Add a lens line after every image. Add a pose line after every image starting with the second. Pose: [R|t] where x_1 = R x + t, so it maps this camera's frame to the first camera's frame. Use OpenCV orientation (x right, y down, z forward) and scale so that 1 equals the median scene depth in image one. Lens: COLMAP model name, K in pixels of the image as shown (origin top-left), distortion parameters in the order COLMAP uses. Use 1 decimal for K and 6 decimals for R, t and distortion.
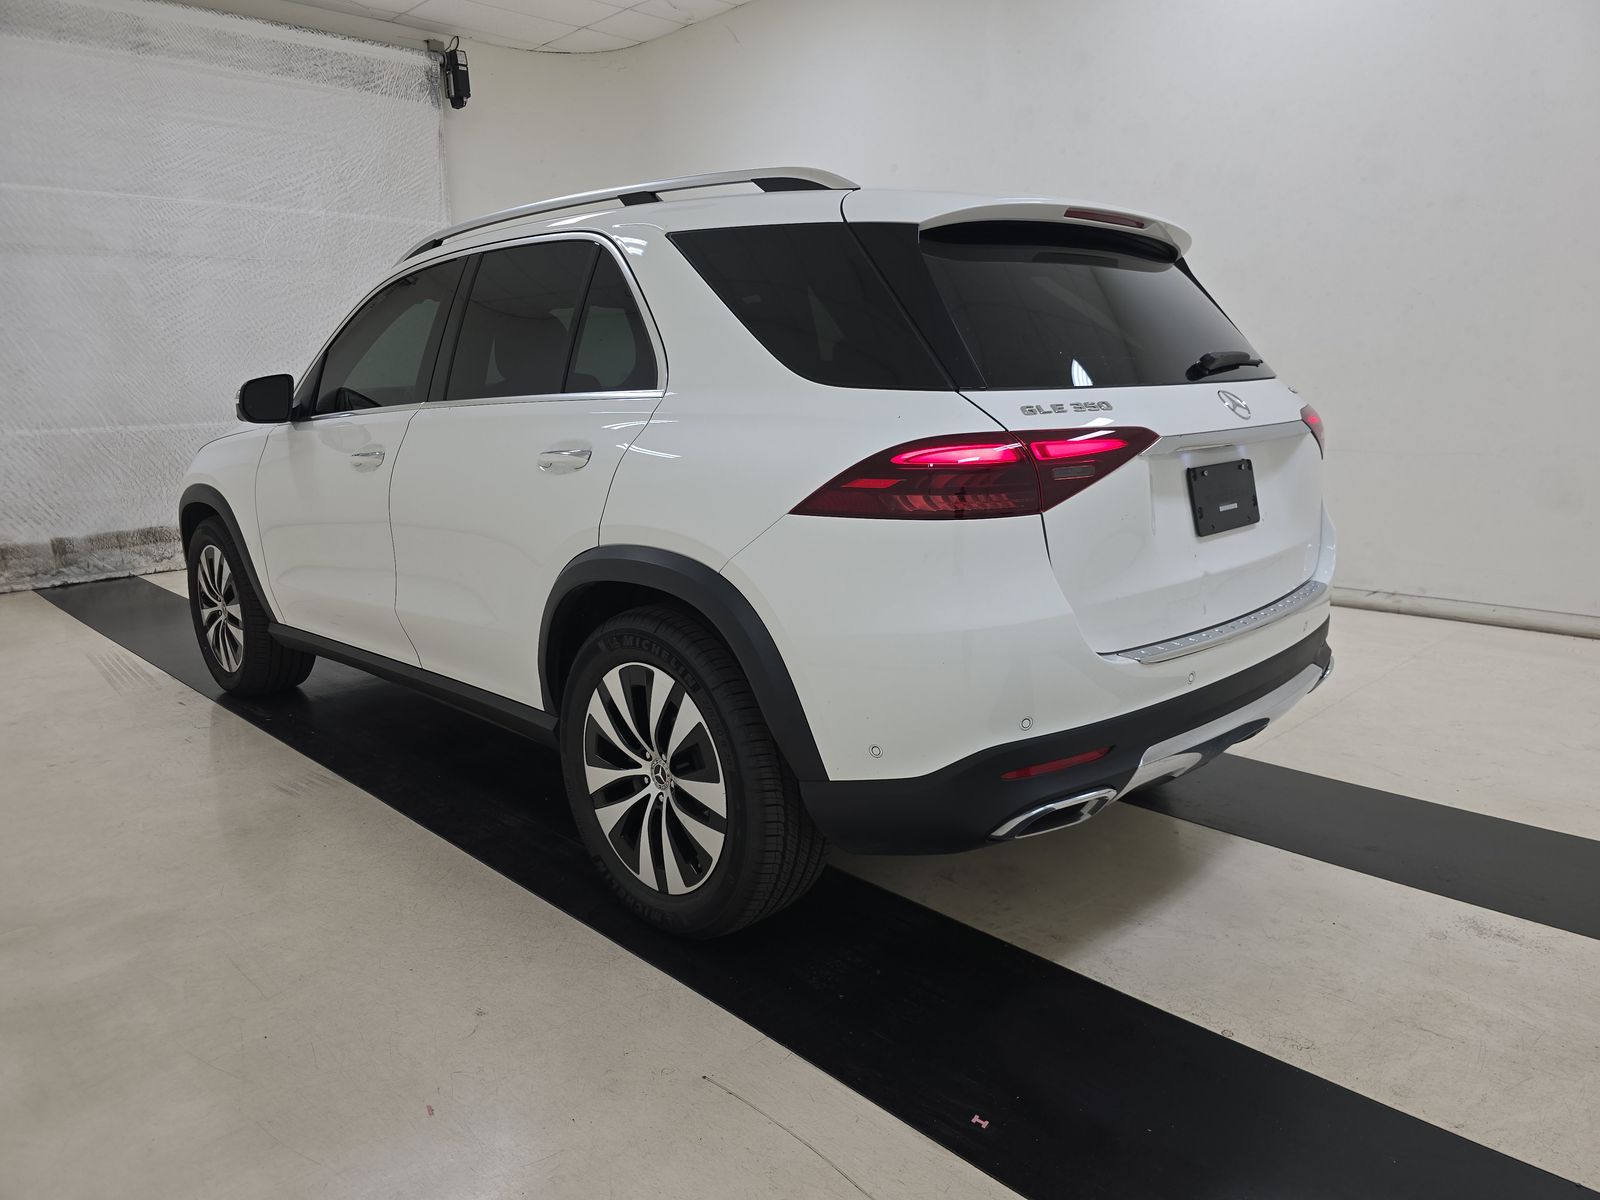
lens RADIAL K [[1057.9, 0, 814.5], [0, 1057.9, 618.7], [0, 0, 1]] dist [0.047394, -0.037234]
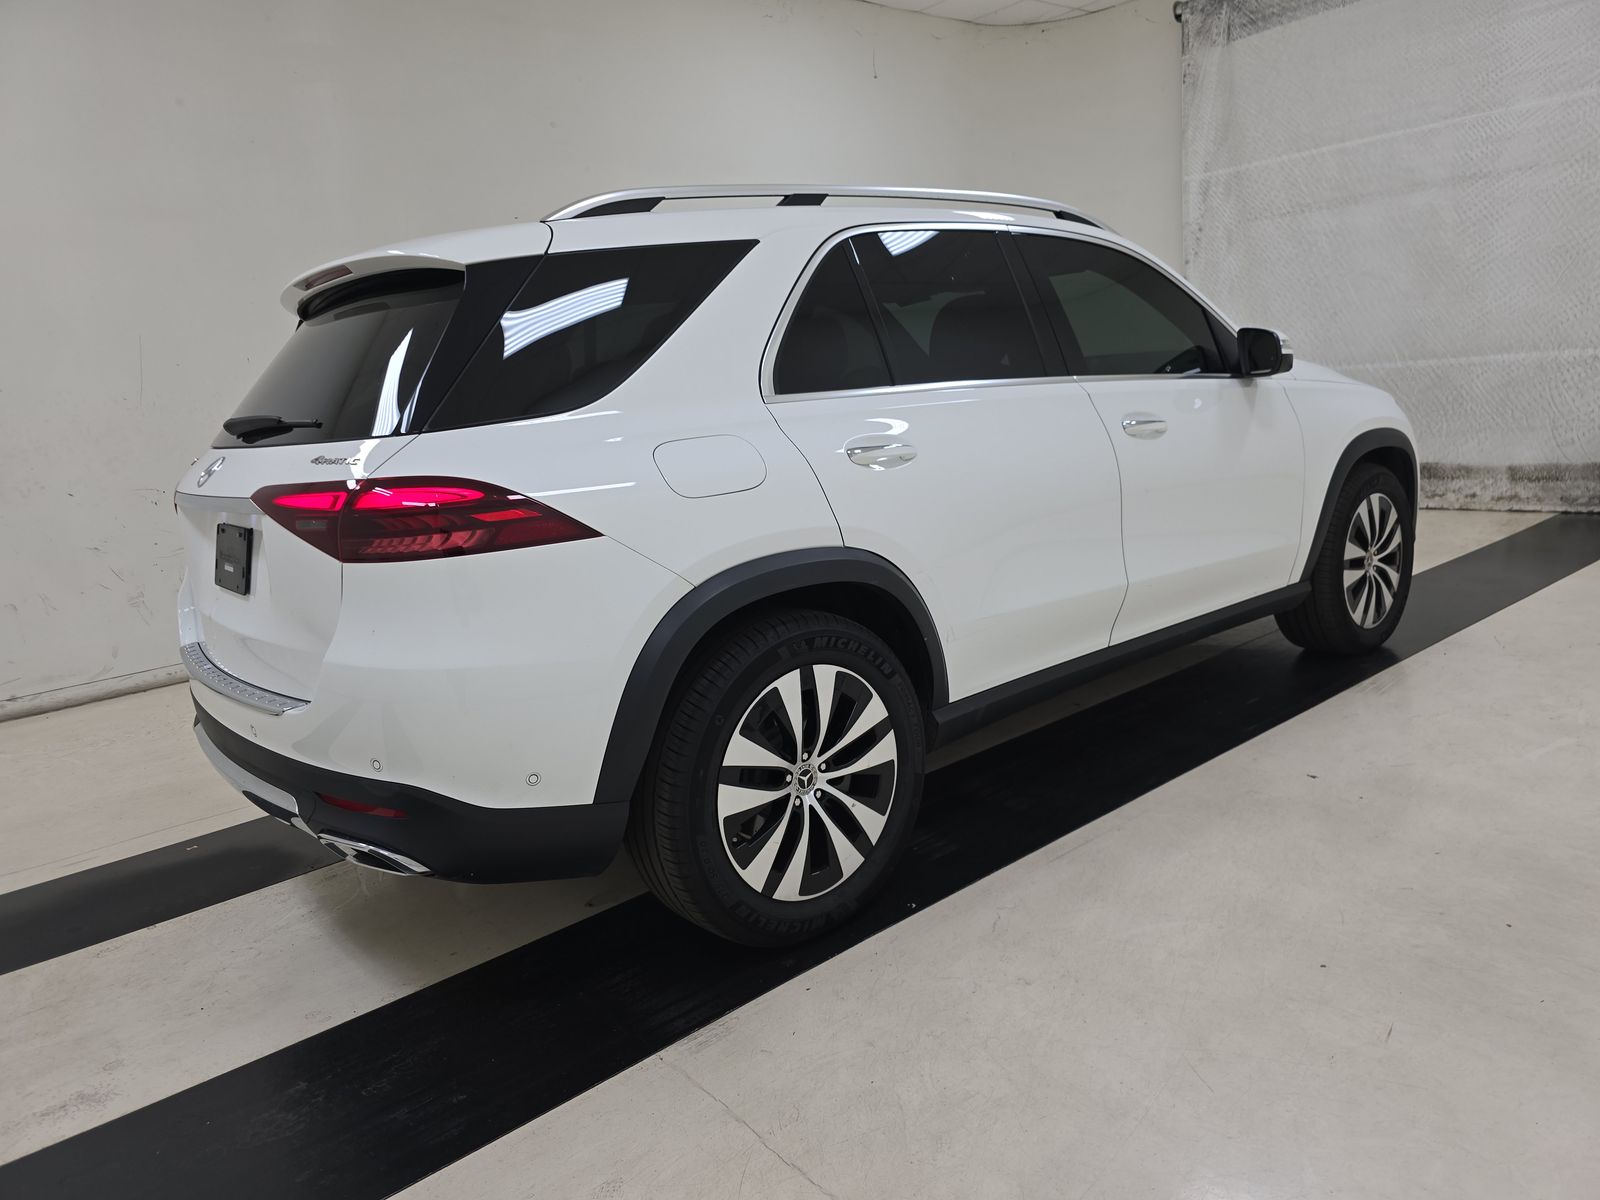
lens RADIAL K [[1057.9, 0, 814.5], [0, 1057.9, 618.7], [0, 0, 1]] dist [0.047394, -0.037234]
pose [[-0.072468, 0.250013, -0.965527, 0.434754], [-0.138056, 0.956238, 0.257970, -0.129172], [0.987770, 0.151992, -0.034781, 0.511212]]
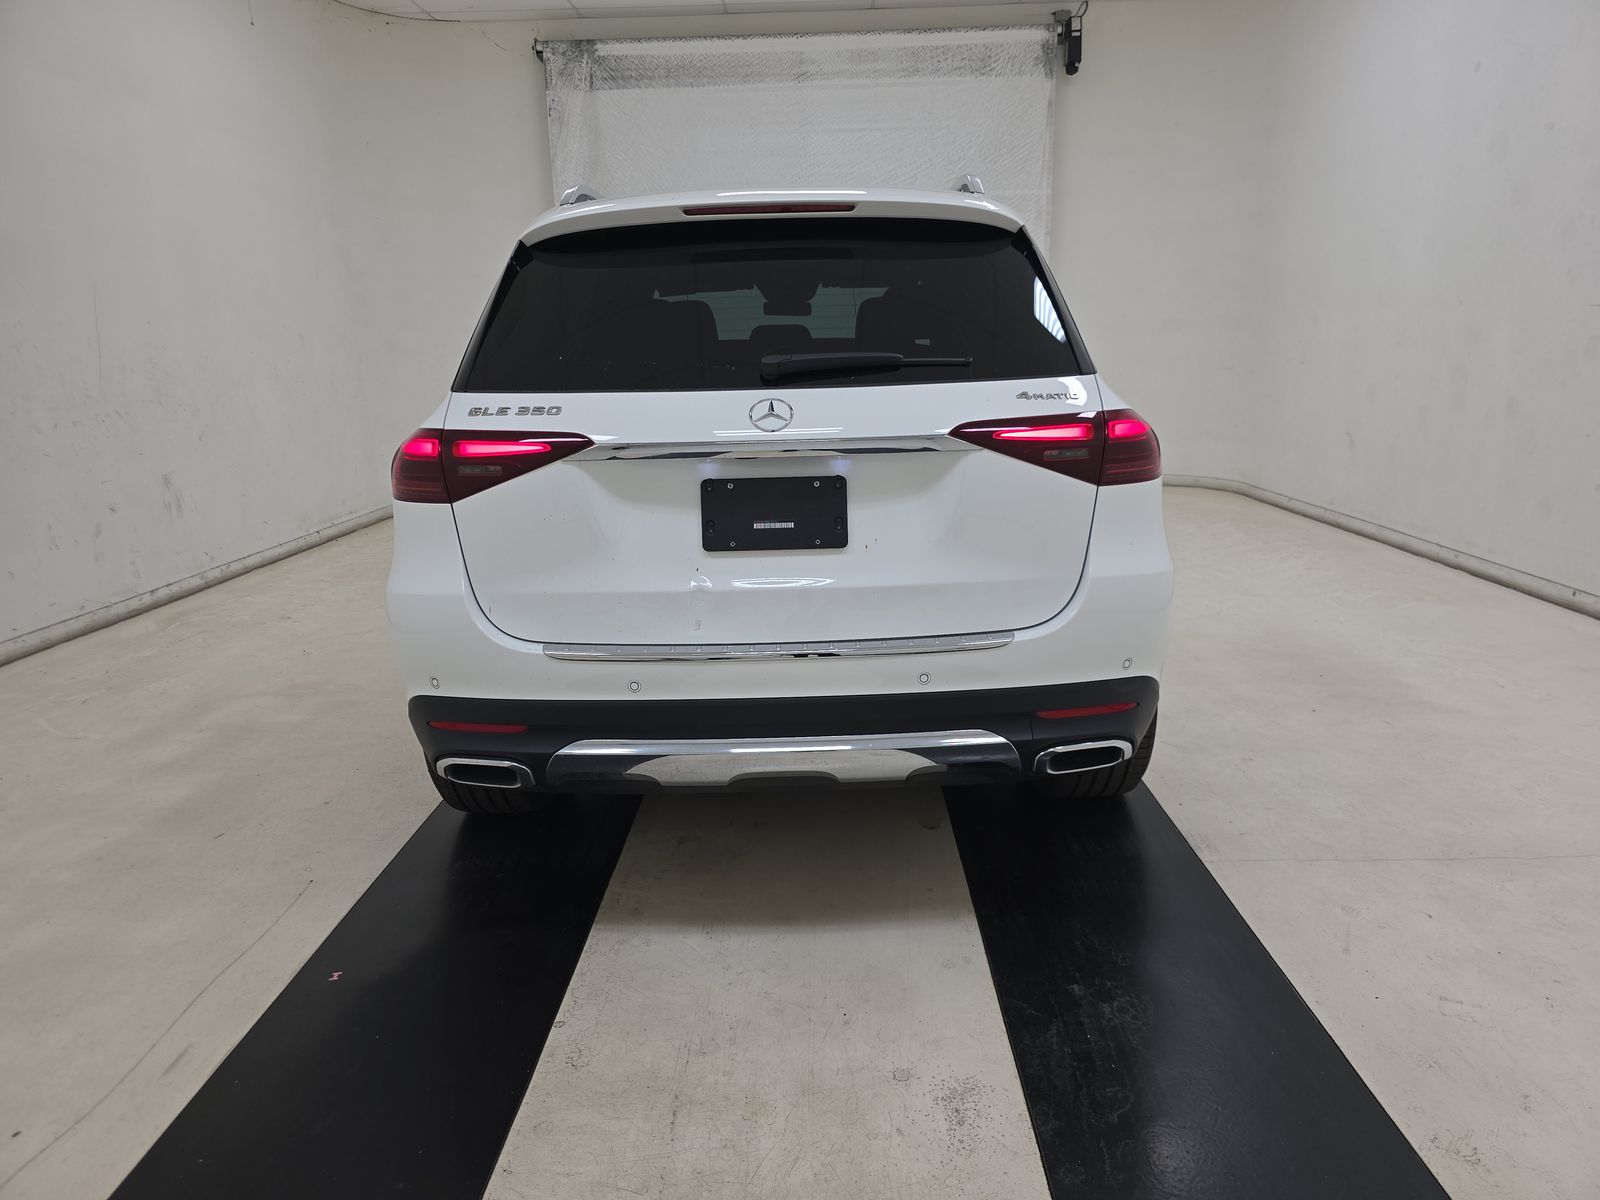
lens RADIAL K [[1057.9, 0, 814.5], [0, 1057.9, 618.7], [0, 0, 1]] dist [0.047394, -0.037234]
pose [[0.708992, 0.180341, -0.681768, 0.334764], [-0.148332, 0.983258, 0.105836, -0.040530], [0.689440, 0.026091, 0.723873, 0.115599]]
